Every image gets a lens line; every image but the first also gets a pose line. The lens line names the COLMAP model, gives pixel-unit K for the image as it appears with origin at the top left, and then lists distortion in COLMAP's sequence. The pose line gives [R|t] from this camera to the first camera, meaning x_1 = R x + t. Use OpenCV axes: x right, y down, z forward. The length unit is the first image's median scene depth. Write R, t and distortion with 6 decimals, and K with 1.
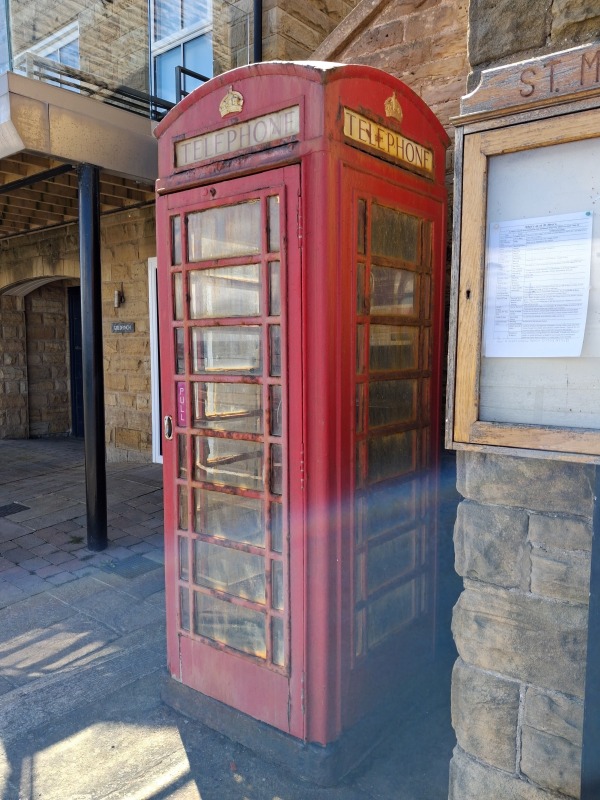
lens RADIAL K [[623.2, 0, 290.9], [0, 623.2, 413.8], [0, 0, 1]] dist [-0.021403, 0.013503]
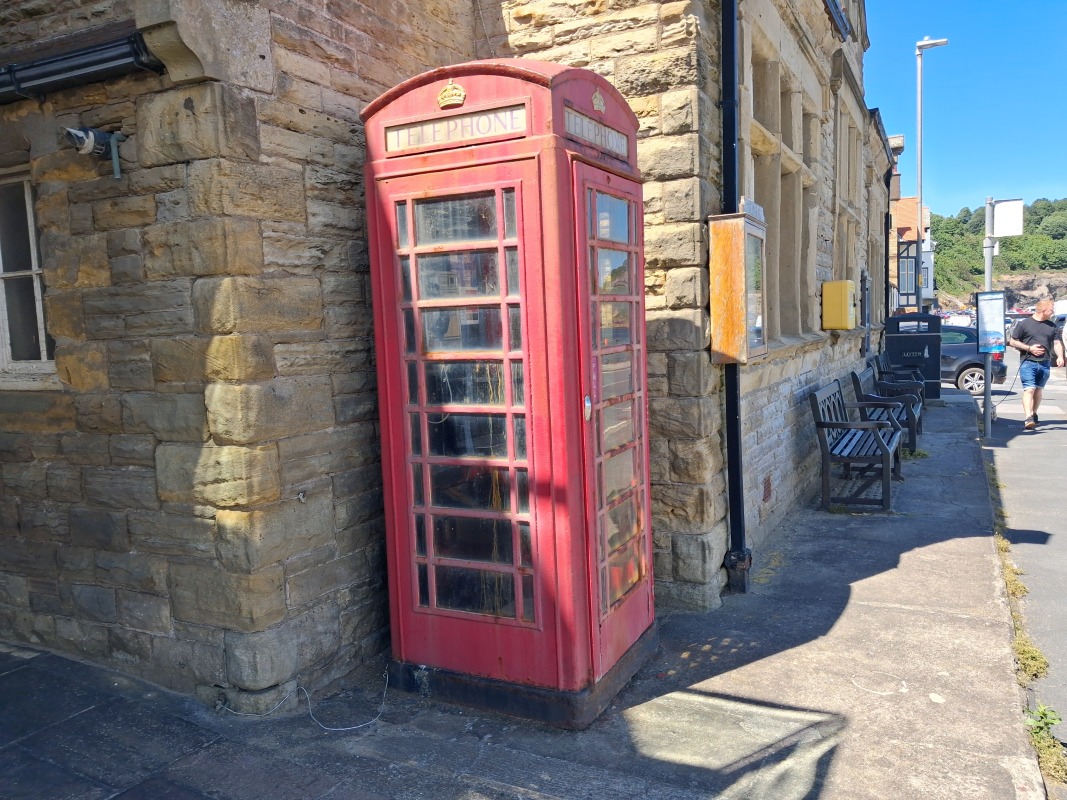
lens RADIAL K [[831.2, 0, 556.6], [0, 831.2, 400.1], [0, 0, 1]] dist [-0.021403, 0.013503]
pose [[-0.207468, -0.086181, 0.974438, -1.527383], [0.146229, 0.982188, 0.118000, -0.157113], [-0.967251, 0.166972, -0.191171, 1.395740]]
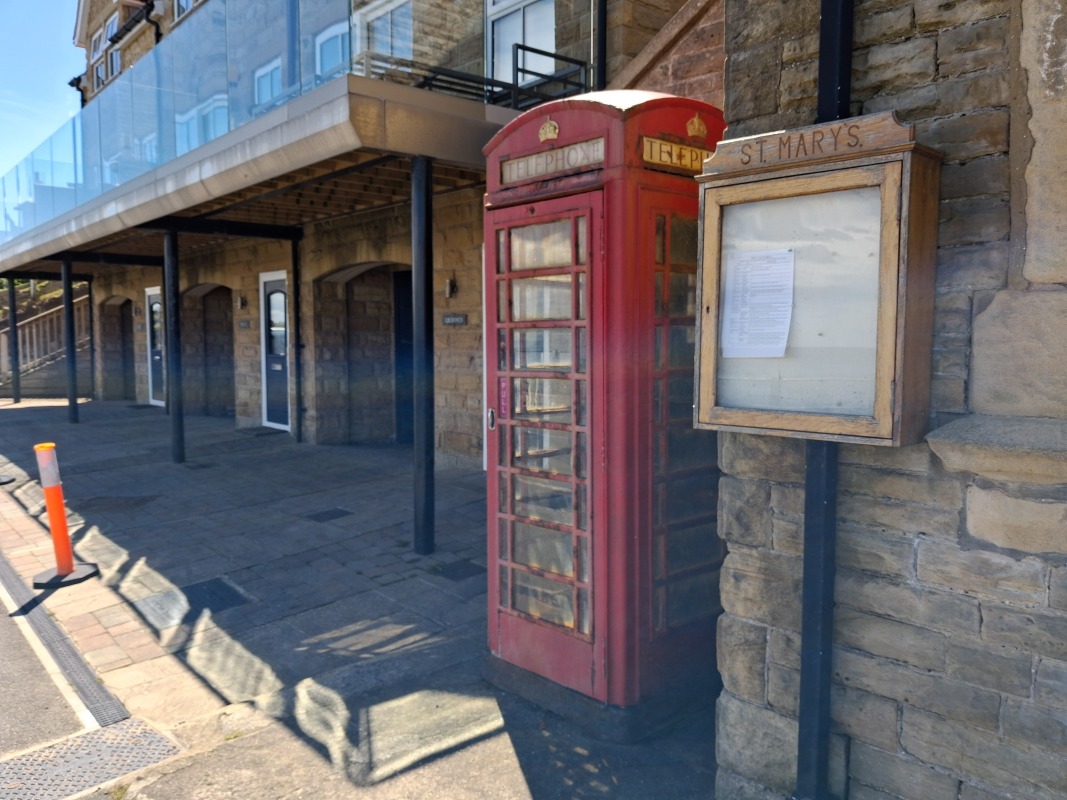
lens RADIAL K [[831.2, 0, 538.4], [0, 831.2, 396.0], [0, 0, 1]] dist [-0.021403, 0.013503]
pose [[0.986920, 0.007528, -0.161036, 0.130905], [-0.013295, 0.999307, -0.034765, 0.033560], [0.160663, 0.036451, 0.986336, -0.470968]]
